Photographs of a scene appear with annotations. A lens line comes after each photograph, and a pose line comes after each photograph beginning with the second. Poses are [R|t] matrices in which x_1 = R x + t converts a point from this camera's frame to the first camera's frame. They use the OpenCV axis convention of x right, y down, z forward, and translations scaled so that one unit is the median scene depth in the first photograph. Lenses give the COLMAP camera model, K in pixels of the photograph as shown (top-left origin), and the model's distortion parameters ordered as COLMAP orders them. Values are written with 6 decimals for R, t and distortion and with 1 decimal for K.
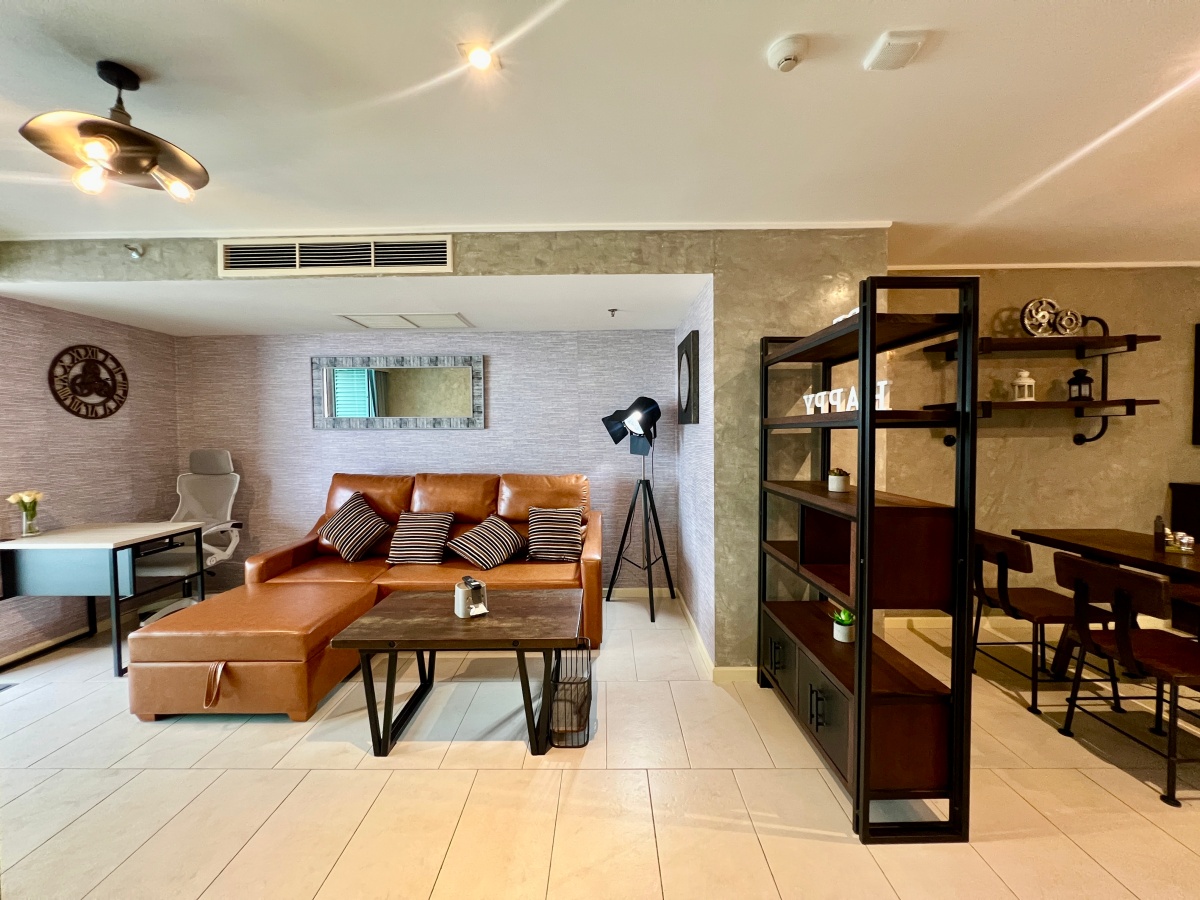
lens RADIAL K [[483.7, 0, 600.6], [0, 483.7, 448.1], [0, 0, 1]] dist [-0.006287, 0.001422]
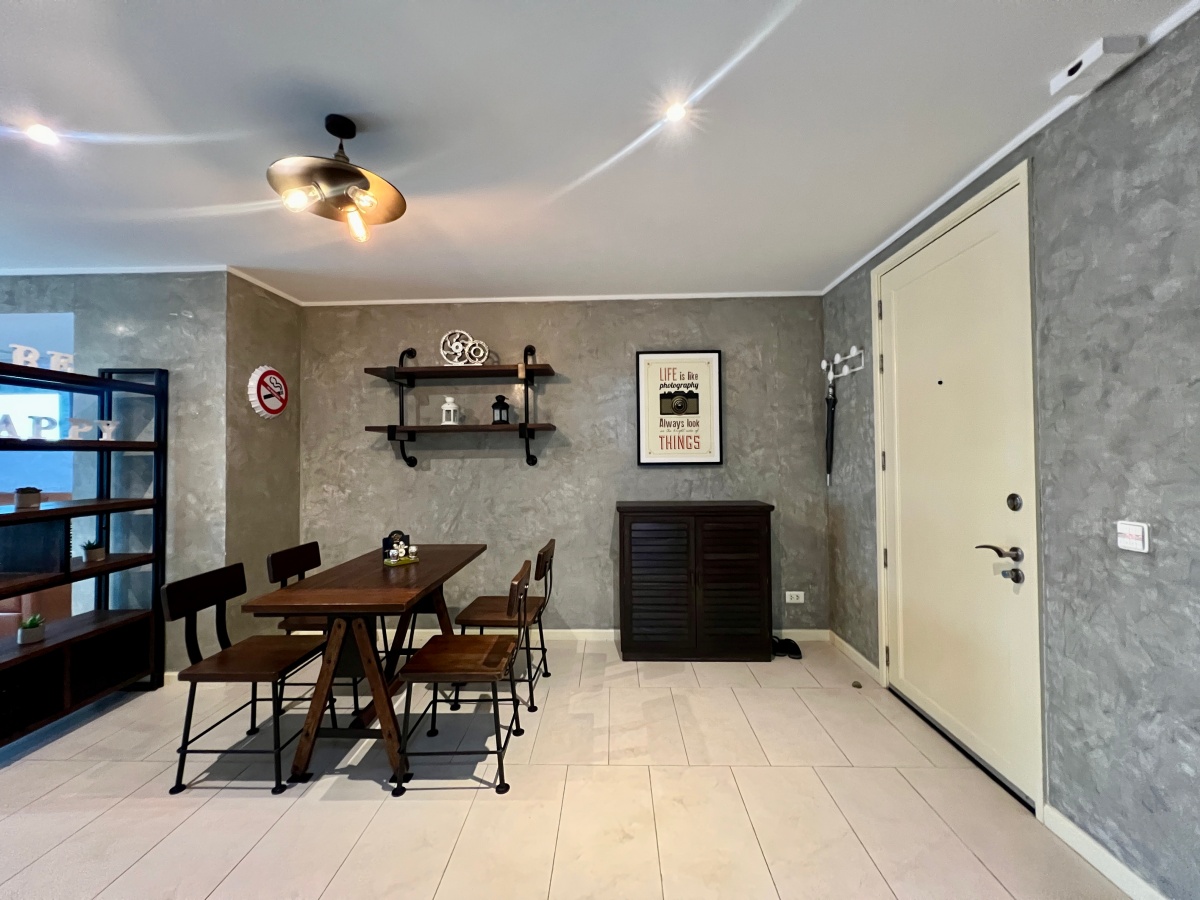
lens RADIAL K [[480.4, 0, 594.5], [0, 480.4, 448.5], [0, 0, 1]] dist [-0.001913, 0.000037]
pose [[0.999863, -0.001051, -0.016527, 1.220585], [0.000369, 0.999151, -0.041197, -0.000398], [0.016557, 0.041185, 0.999014, -0.063716]]
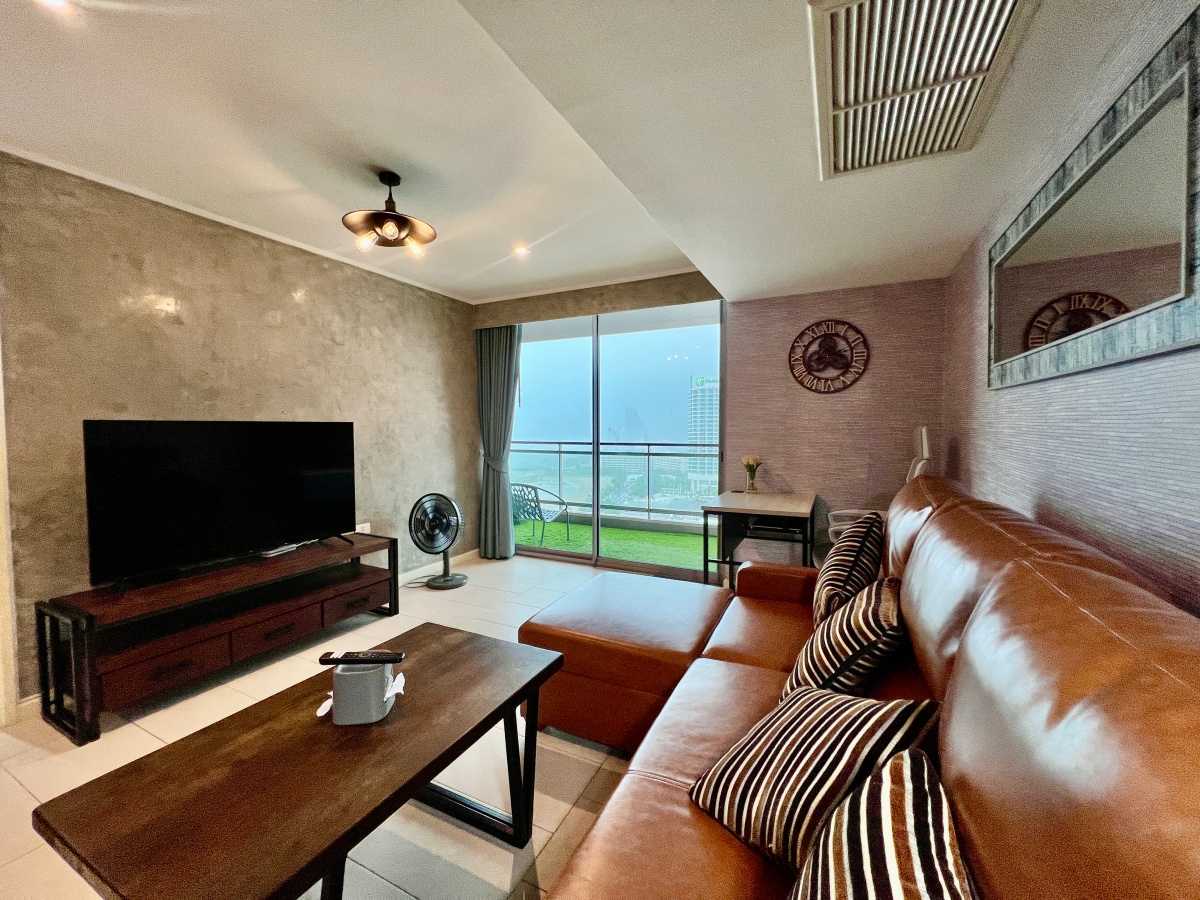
lens RADIAL K [[483.7, 0, 597.4], [0, 483.7, 443.4], [0, 0, 1]] dist [-0.006287, 0.001422]
pose [[-0.441990, 0.044088, -0.895936, 0.075113], [-0.016702, 0.998214, 0.057360, -0.005479], [0.896864, 0.040317, -0.440464, 1.098084]]
